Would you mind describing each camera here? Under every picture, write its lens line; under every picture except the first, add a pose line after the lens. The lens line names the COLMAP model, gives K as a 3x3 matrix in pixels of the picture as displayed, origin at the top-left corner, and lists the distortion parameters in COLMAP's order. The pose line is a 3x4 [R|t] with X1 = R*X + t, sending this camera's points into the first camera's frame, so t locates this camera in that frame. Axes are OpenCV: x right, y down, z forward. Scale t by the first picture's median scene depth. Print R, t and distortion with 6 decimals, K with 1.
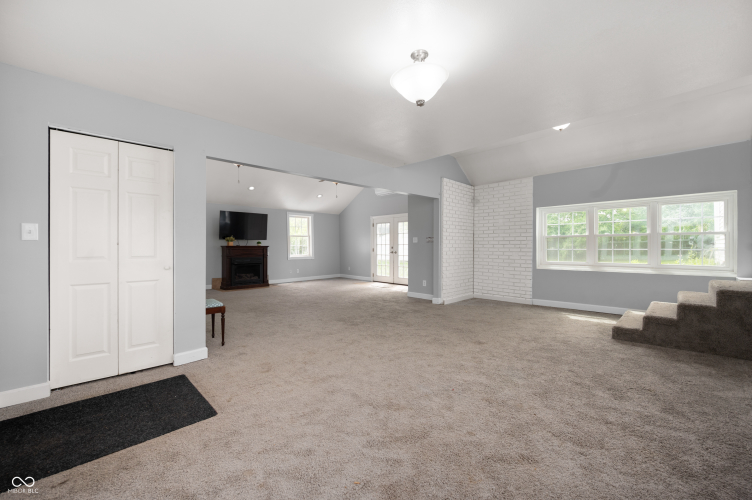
lens RADIAL K [[306.5, 0, 376.0], [0, 306.5, 250.0], [0, 0, 1]] dist [0.000153, 0.000003]
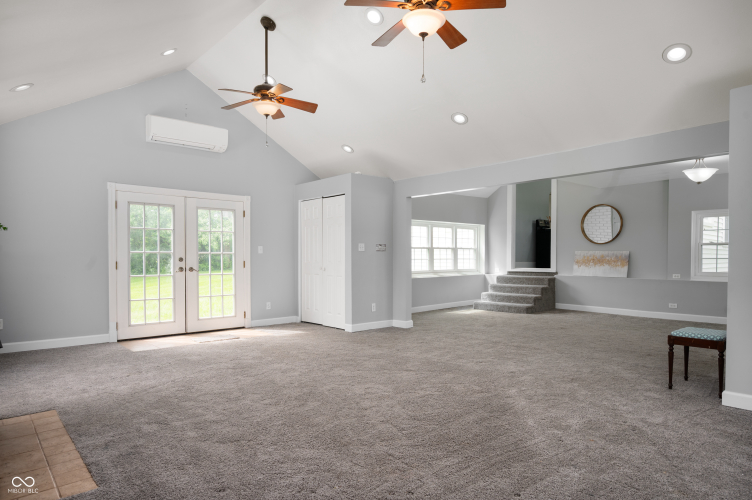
lens RADIAL K [[444.4, 0, 376.1], [0, 444.4, 263.4], [0, 0, 1]] dist [0.000552, 0.000035]
pose [[0.043238, -0.008865, 0.999025, -0.897775], [0.013188, 0.999879, 0.008302, -0.004556], [-0.998978, 0.012816, 0.043350, 0.947072]]
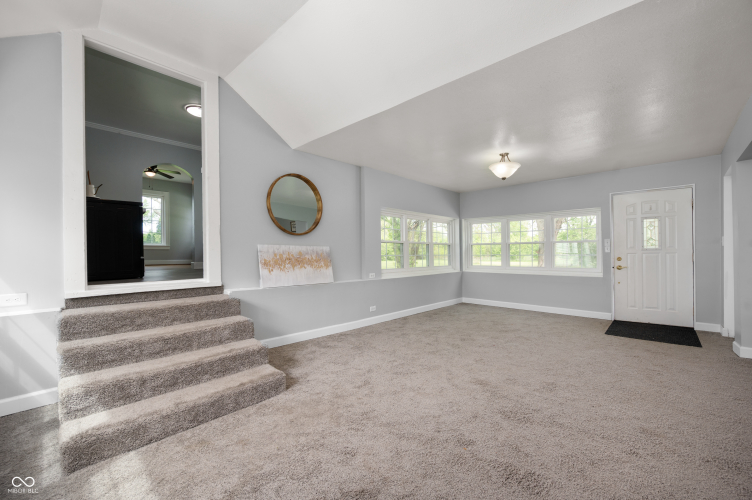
lens RADIAL K [[306.5, 0, 376.0], [0, 306.5, 250.0], [0, 0, 1]] dist [0.000153, 0.000003]
pose [[-0.999002, 0.009489, -0.043657, 0.336917], [0.009367, 0.999952, 0.002993, -0.013540], [0.043684, 0.002581, -0.999042, 0.937435]]
